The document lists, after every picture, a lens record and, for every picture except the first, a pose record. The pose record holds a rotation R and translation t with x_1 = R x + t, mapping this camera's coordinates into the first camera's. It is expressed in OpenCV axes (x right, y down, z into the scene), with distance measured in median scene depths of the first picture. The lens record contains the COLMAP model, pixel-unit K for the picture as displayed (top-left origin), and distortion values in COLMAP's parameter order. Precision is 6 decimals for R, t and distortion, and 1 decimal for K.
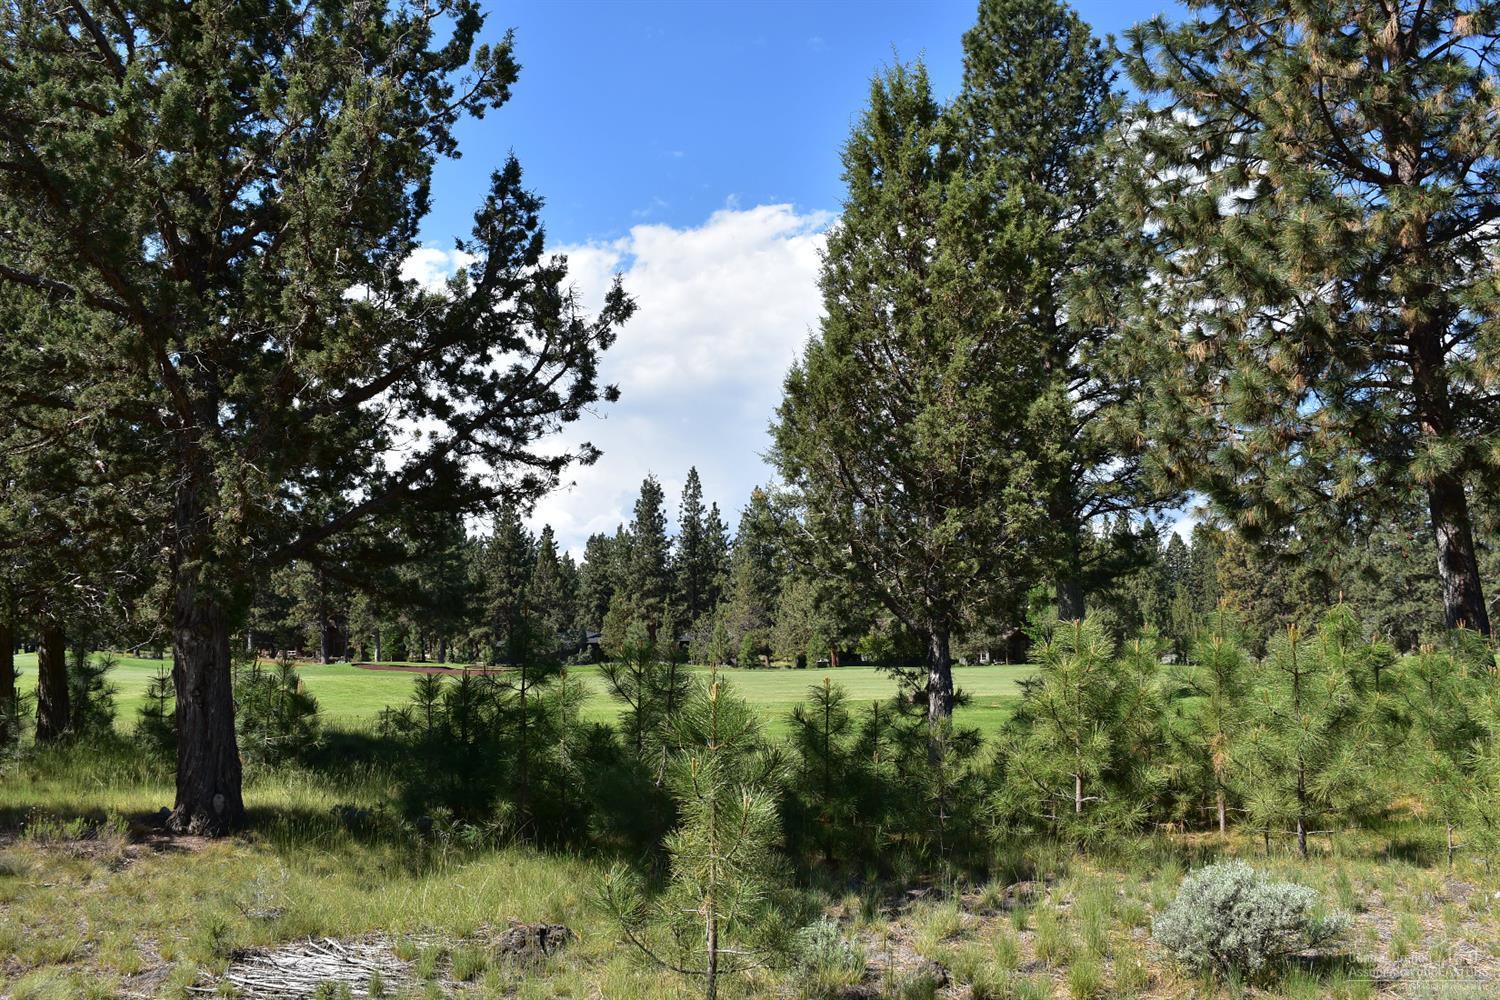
lens RADIAL K [[1181.6, 0, 745.3], [0, 1181.6, 489.2], [0, 0, 1]] dist [-0.096640, 0.026815]
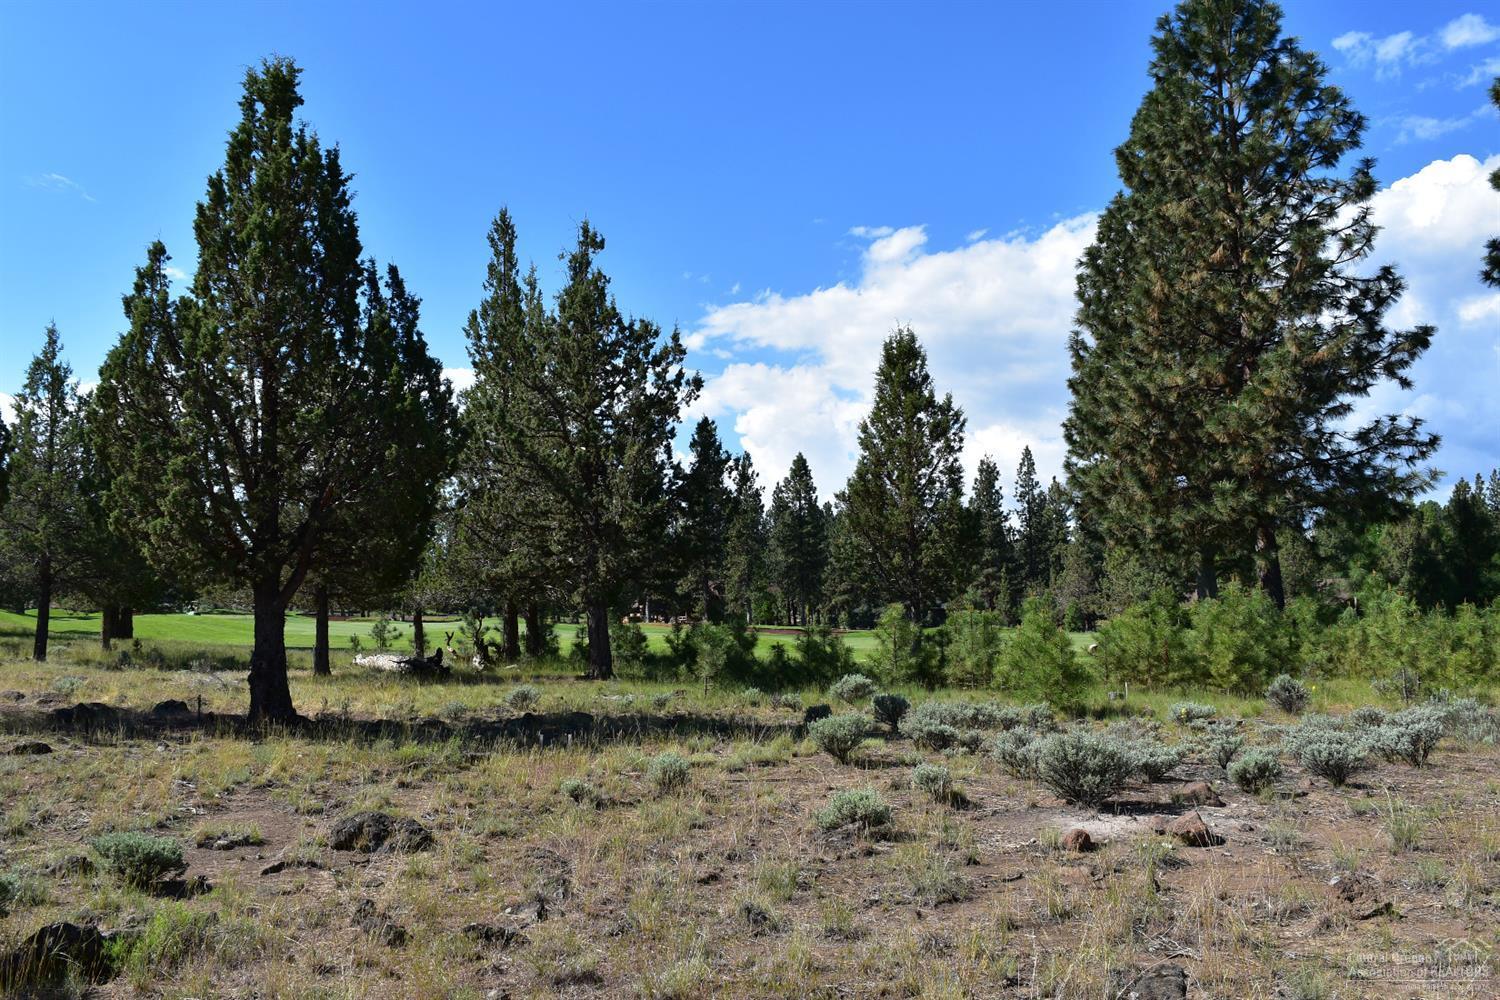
lens RADIAL K [[1181.6, 0, 745.7], [0, 1181.6, 494.2], [0, 0, 1]] dist [-0.096640, 0.026815]
pose [[0.948283, -0.027727, -0.316212, 0.053618], [0.038228, 0.998903, 0.027052, -0.014636], [0.315115, -0.037741, 0.948303, -0.108290]]
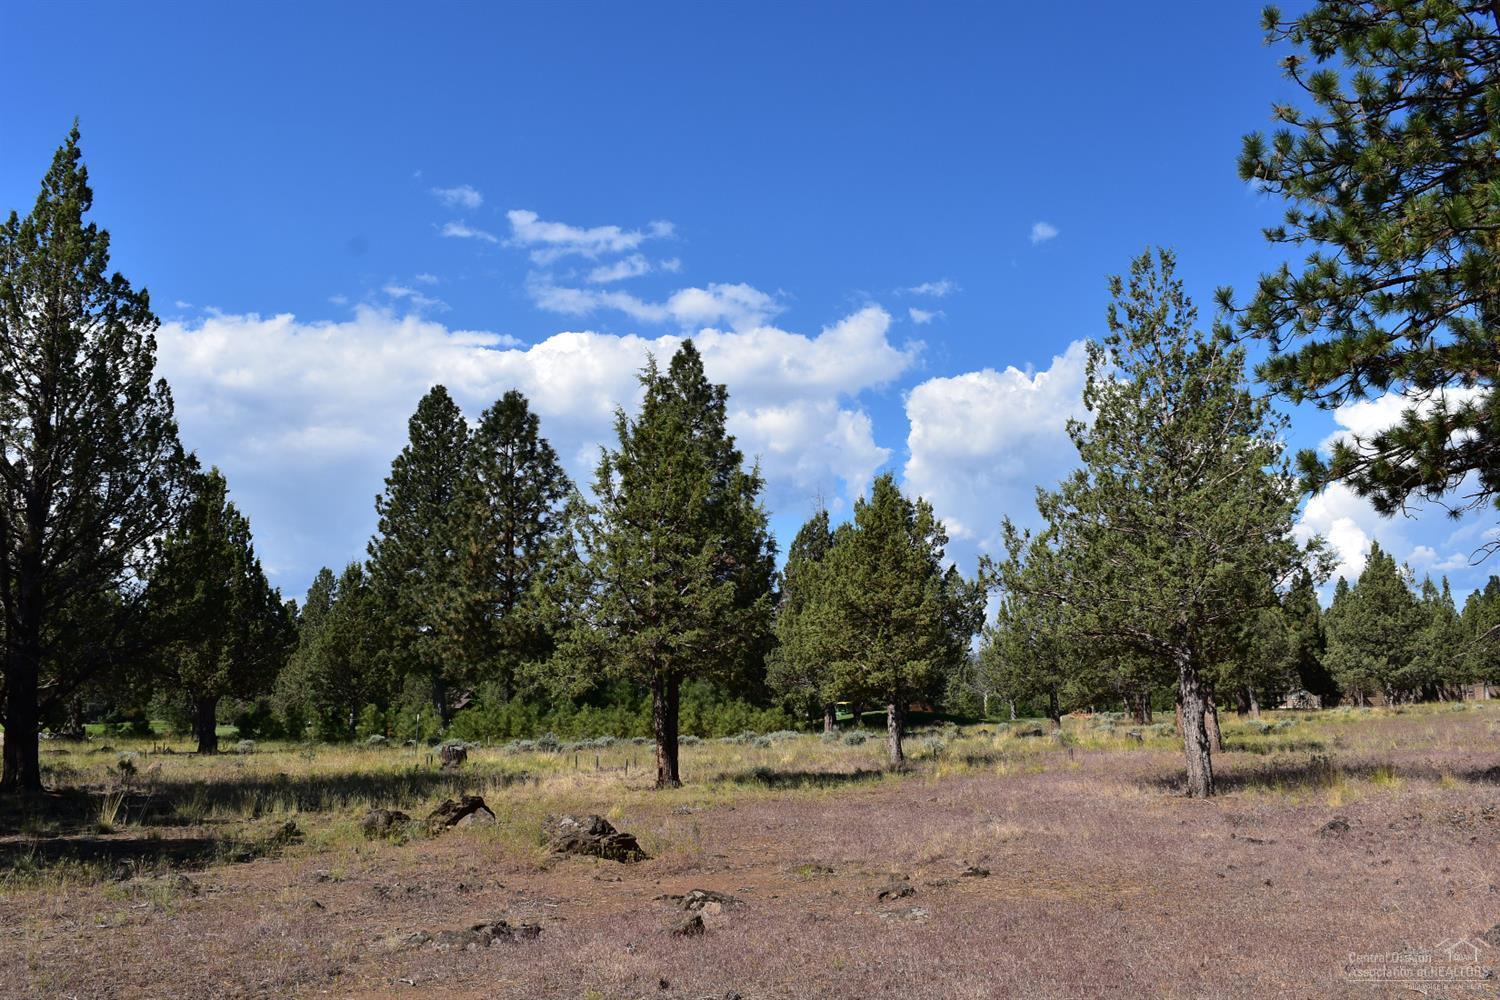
lens RADIAL K [[1181.6, 0, 751.4], [0, 1181.6, 489.9], [0, 0, 1]] dist [-0.096640, 0.026815]
pose [[0.911395, 0.076907, 0.404283, -0.026625], [-0.053700, 0.996208, -0.068450, -0.041941], [-0.408014, 0.040675, 0.912069, -0.327986]]
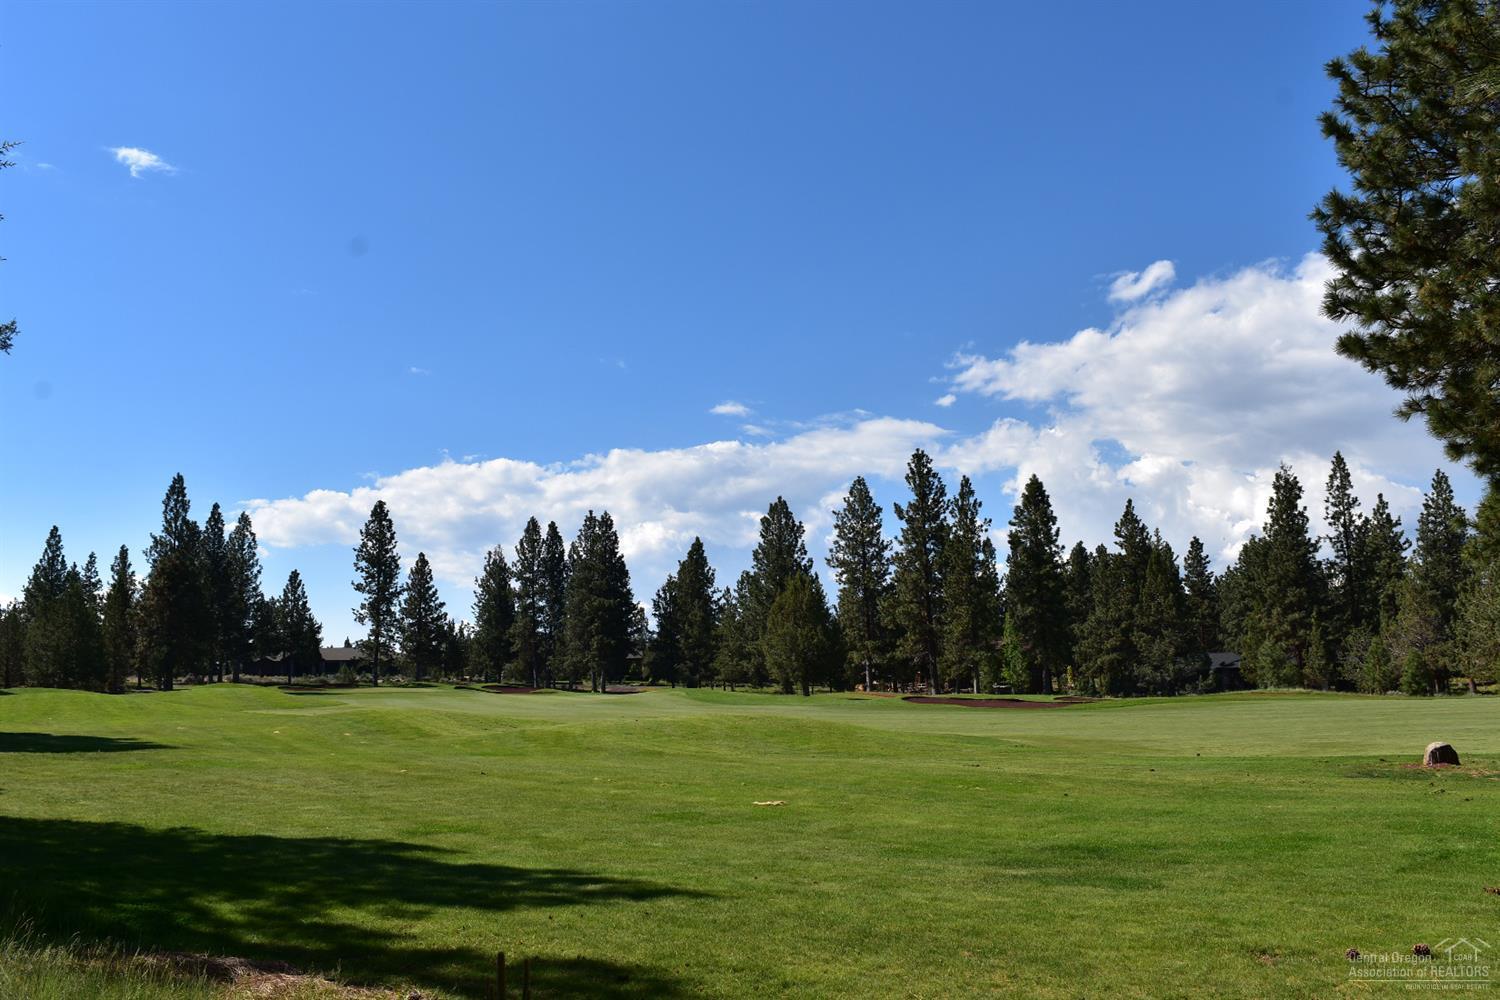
lens RADIAL K [[1181.6, 0, 747.0], [0, 1181.6, 491.8], [0, 0, 1]] dist [-0.096640, 0.026815]
pose [[0.835529, -0.092408, -0.541620, 0.048354], [0.080415, 0.995707, -0.045829, 0.013223], [0.543530, -0.005263, 0.839374, 0.098146]]
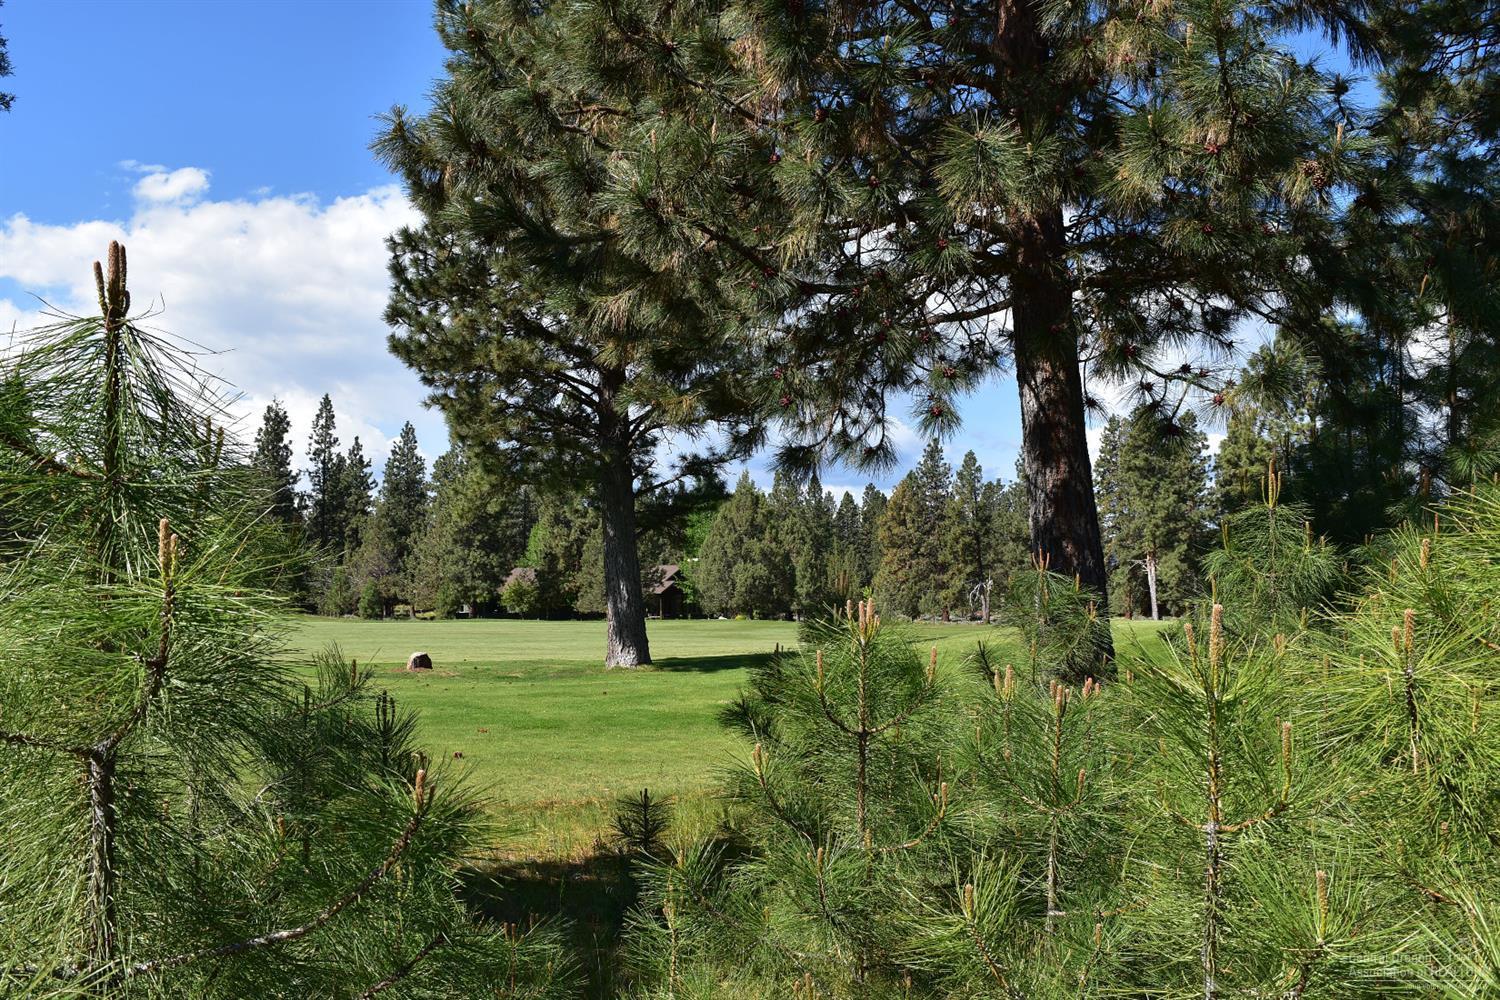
lens RADIAL K [[1181.6, 0, 742.1], [0, 1181.6, 490.9], [0, 0, 1]] dist [-0.096640, 0.026815]
pose [[0.966772, 0.036674, 0.252998, 0.041904], [-0.047138, 0.998260, 0.035420, 0.008401], [-0.251259, -0.046169, 0.966818, 0.062444]]
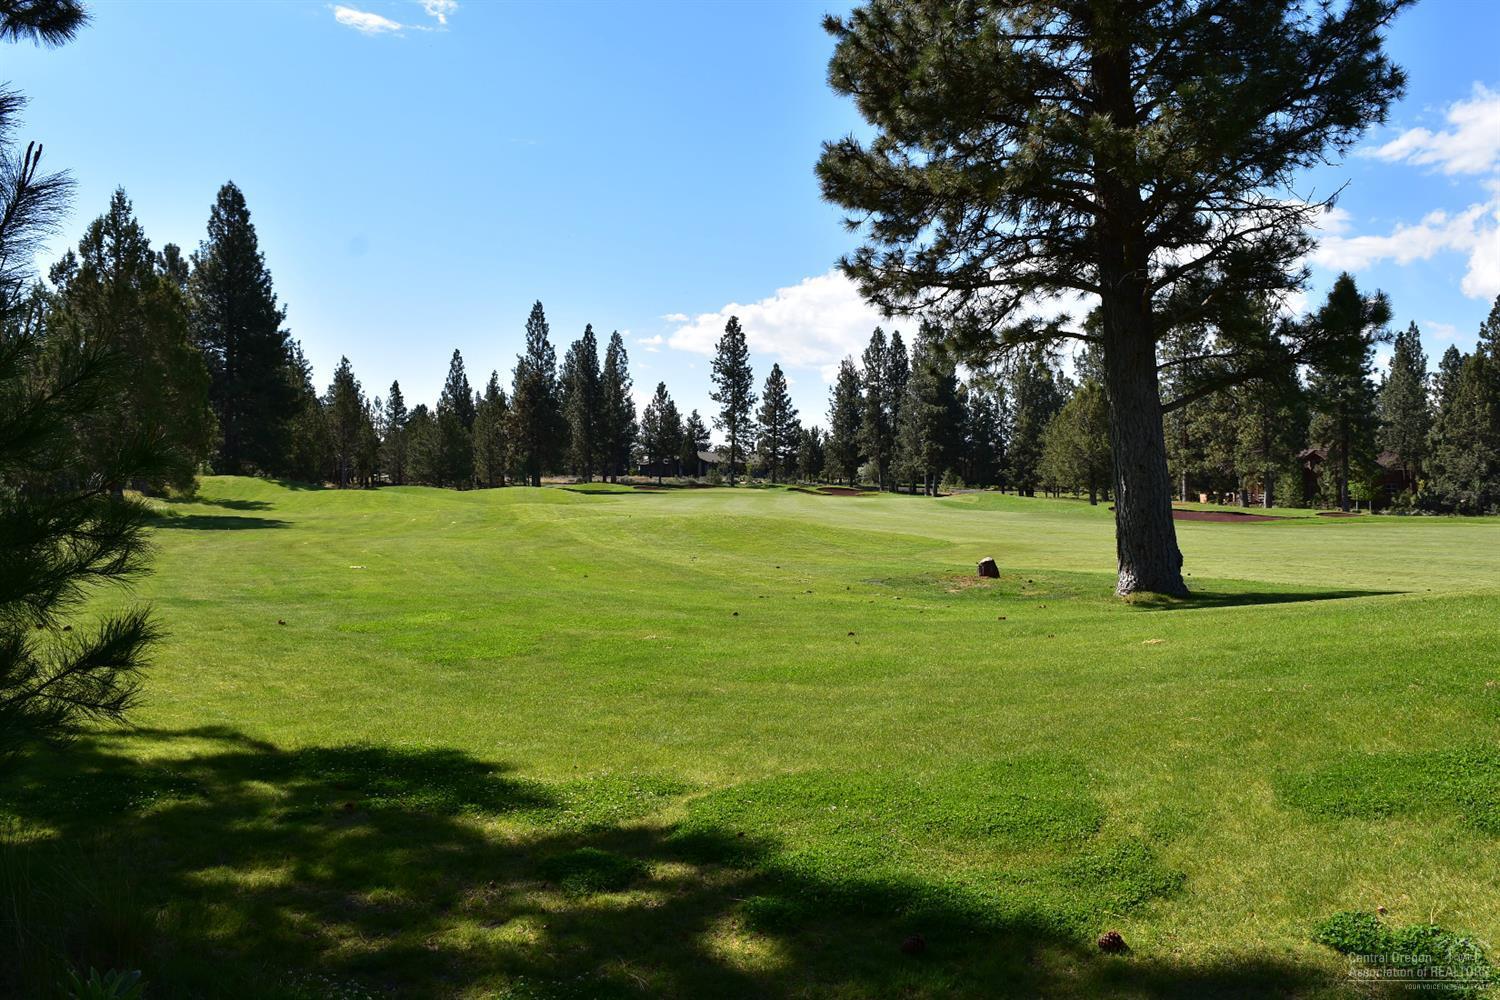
lens RADIAL K [[1181.6, 0, 741.2], [0, 1181.6, 501.2], [0, 0, 1]] dist [-0.096640, 0.026815]
pose [[0.574660, 0.020970, -0.818123, 0.158929], [0.096953, 0.990887, 0.093499, 0.018871], [0.812629, -0.133050, 0.567390, 0.148001]]
